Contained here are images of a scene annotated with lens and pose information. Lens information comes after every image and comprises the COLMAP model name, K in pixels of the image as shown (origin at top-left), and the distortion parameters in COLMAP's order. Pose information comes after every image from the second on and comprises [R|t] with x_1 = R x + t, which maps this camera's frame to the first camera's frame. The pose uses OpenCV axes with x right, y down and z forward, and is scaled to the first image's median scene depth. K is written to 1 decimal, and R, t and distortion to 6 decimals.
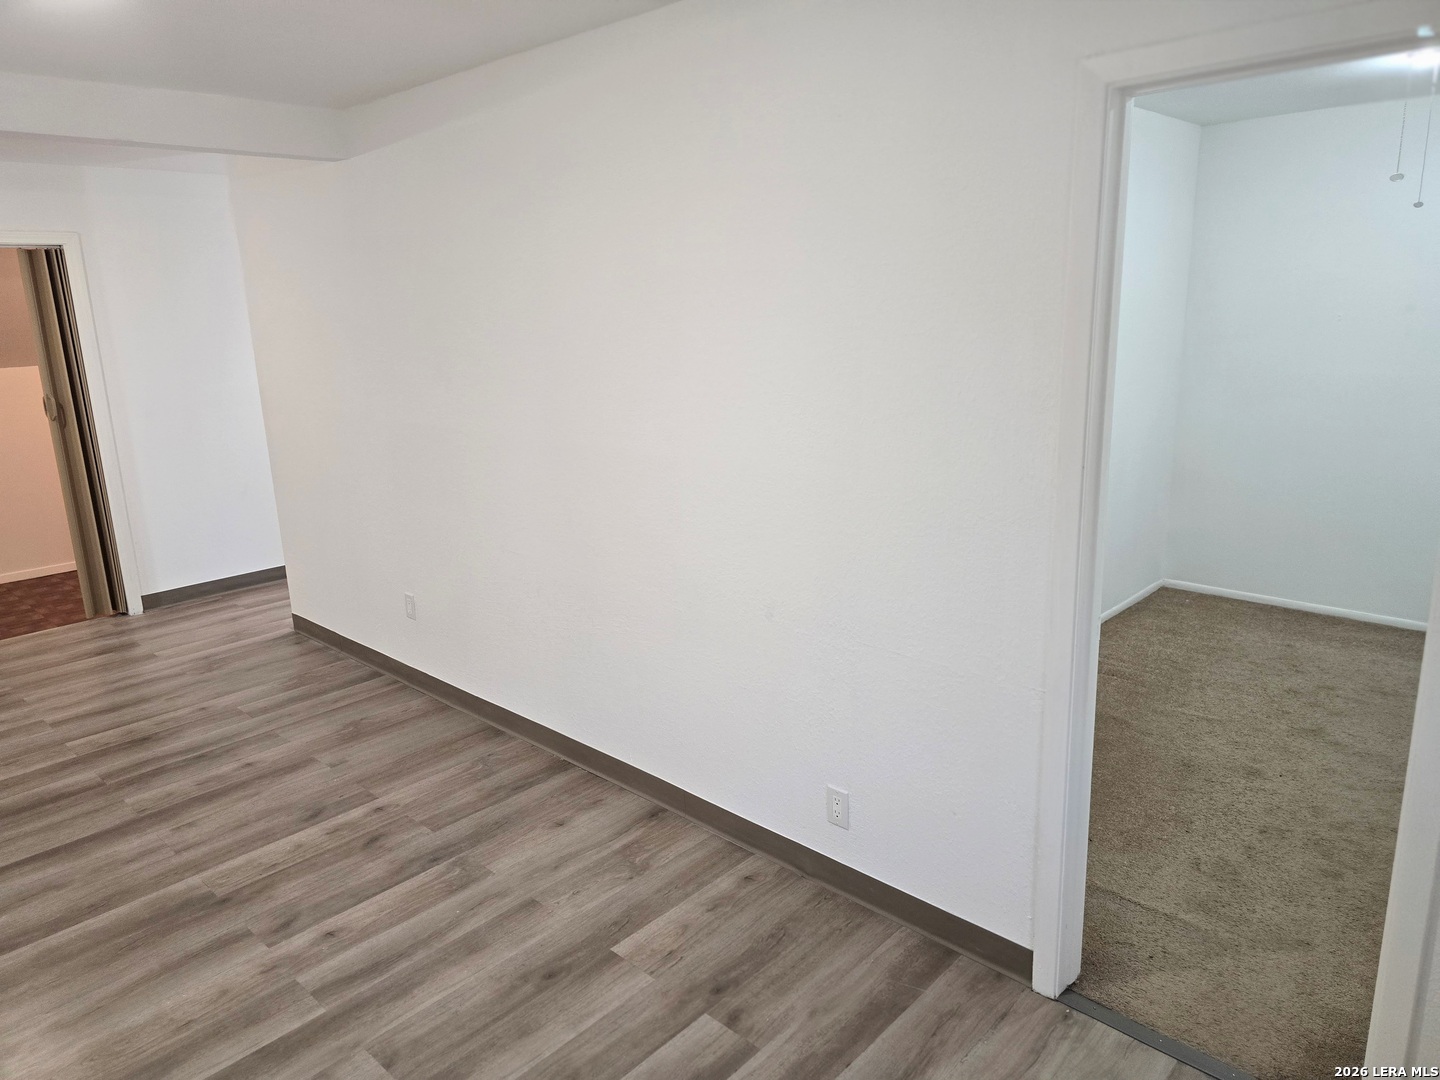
lens RADIAL K [[964.2, 0, 720.0], [0, 964.2, 540.0], [0, 0, 1]] dist [0.058249, -0.041552]
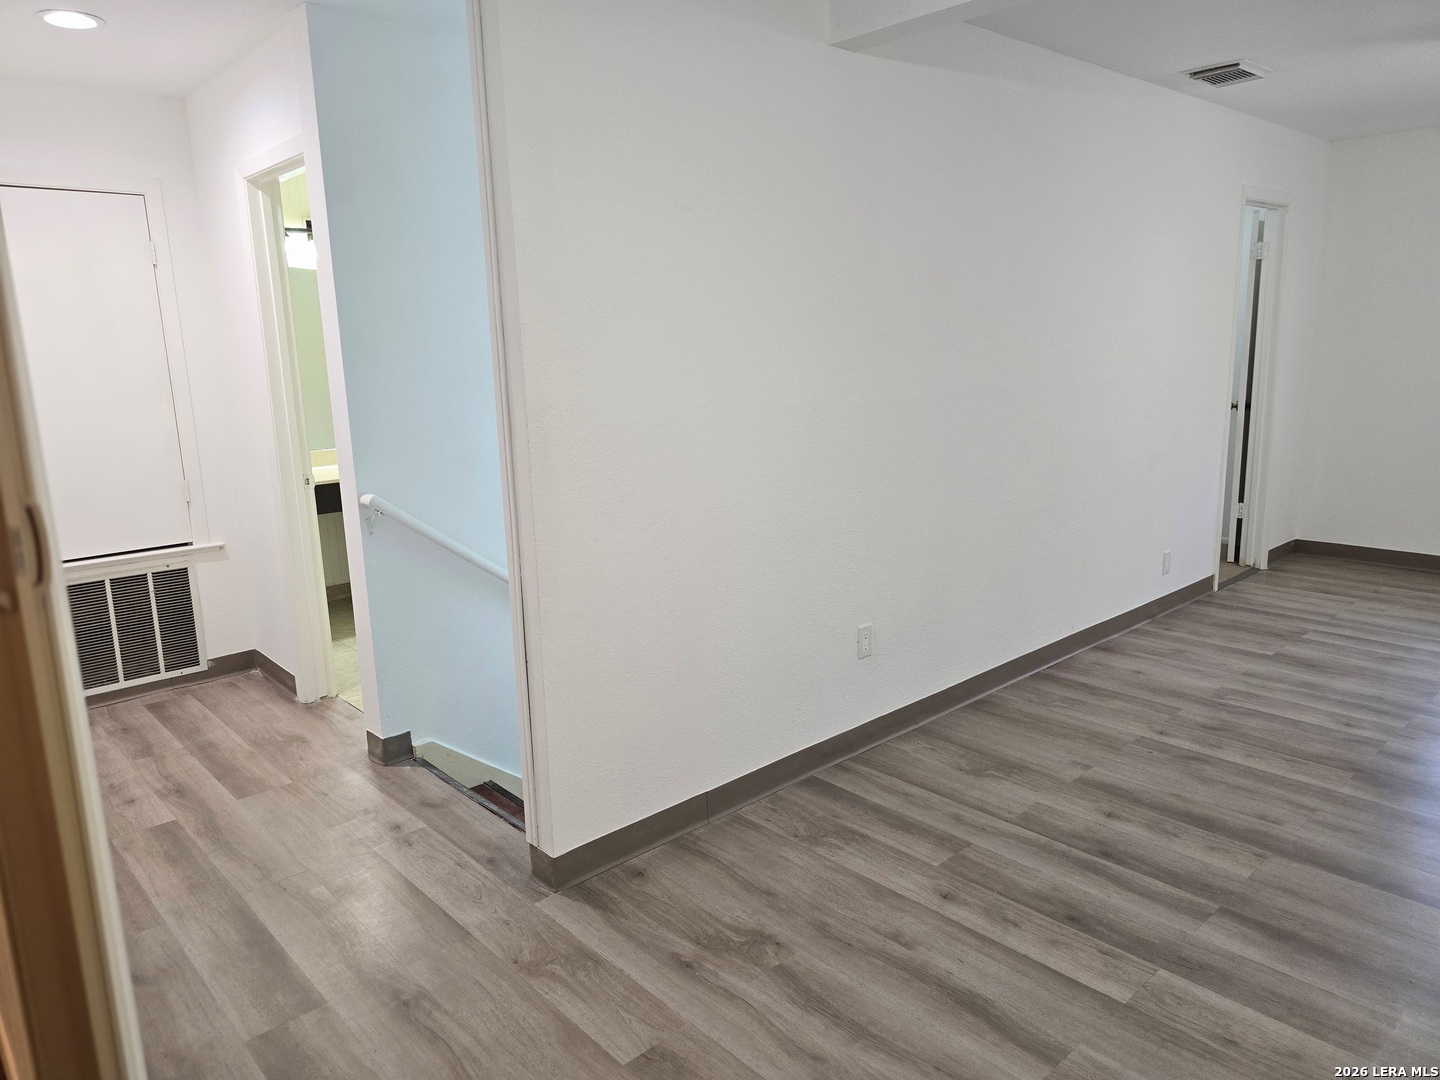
lens RADIAL K [[964.2, 0, 720.0], [0, 964.2, 540.0], [0, 0, 1]] dist [0.058249, -0.041552]
pose [[0.069720, -0.166744, 0.983532, -1.217364], [0.263805, 0.953914, 0.143022, -0.168332], [-0.962053, 0.249489, 0.110495, 1.148276]]
